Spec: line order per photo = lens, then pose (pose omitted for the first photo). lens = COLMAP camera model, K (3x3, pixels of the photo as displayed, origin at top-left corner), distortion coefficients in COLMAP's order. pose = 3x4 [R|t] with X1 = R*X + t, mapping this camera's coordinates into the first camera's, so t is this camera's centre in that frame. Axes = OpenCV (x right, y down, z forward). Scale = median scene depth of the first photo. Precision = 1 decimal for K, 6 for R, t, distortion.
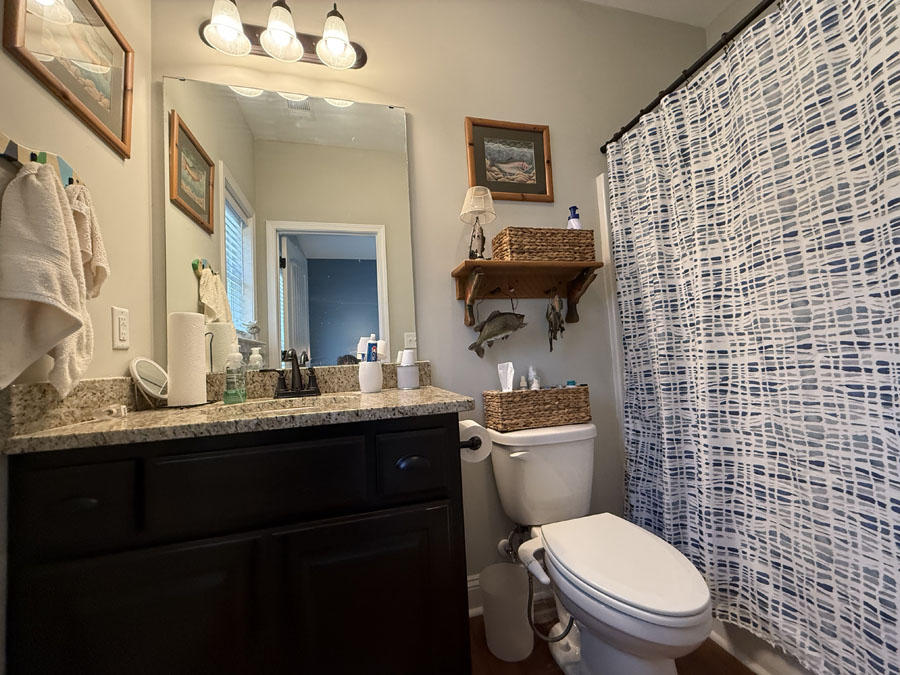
lens RADIAL K [[358.3, 0, 447.7], [0, 358.3, 337.4], [0, 0, 1]] dist [0.002130, 0.000173]
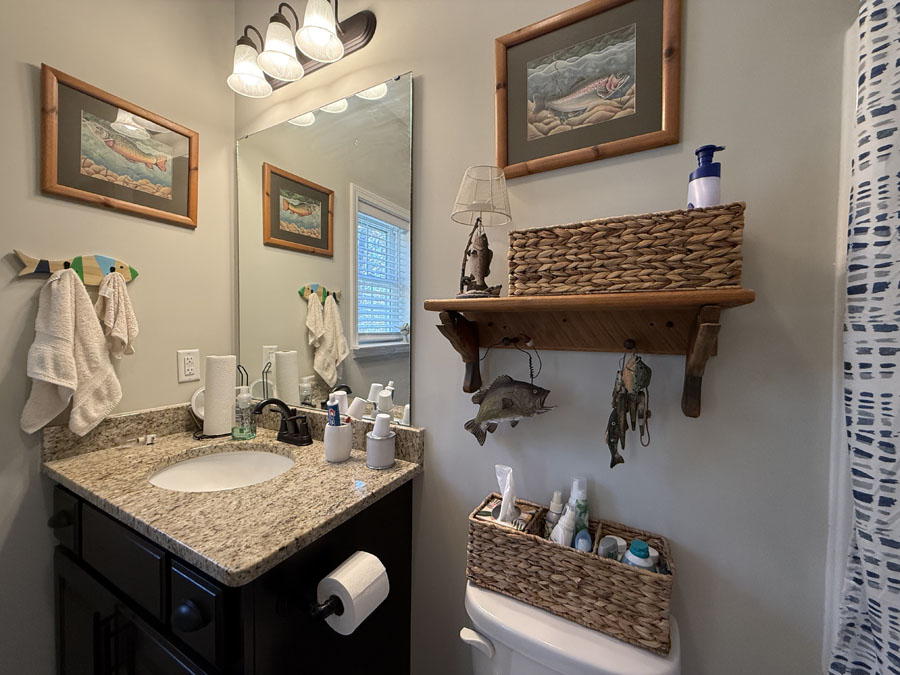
lens RADIAL K [[358.3, 0, 447.7], [0, 358.3, 337.4], [0, 0, 1]] dist [0.002130, 0.000173]
pose [[0.723761, 0.083998, -0.684919, 0.463530], [-0.012240, 0.993970, 0.108965, -0.198382], [0.689942, -0.070482, 0.720425, 0.506524]]
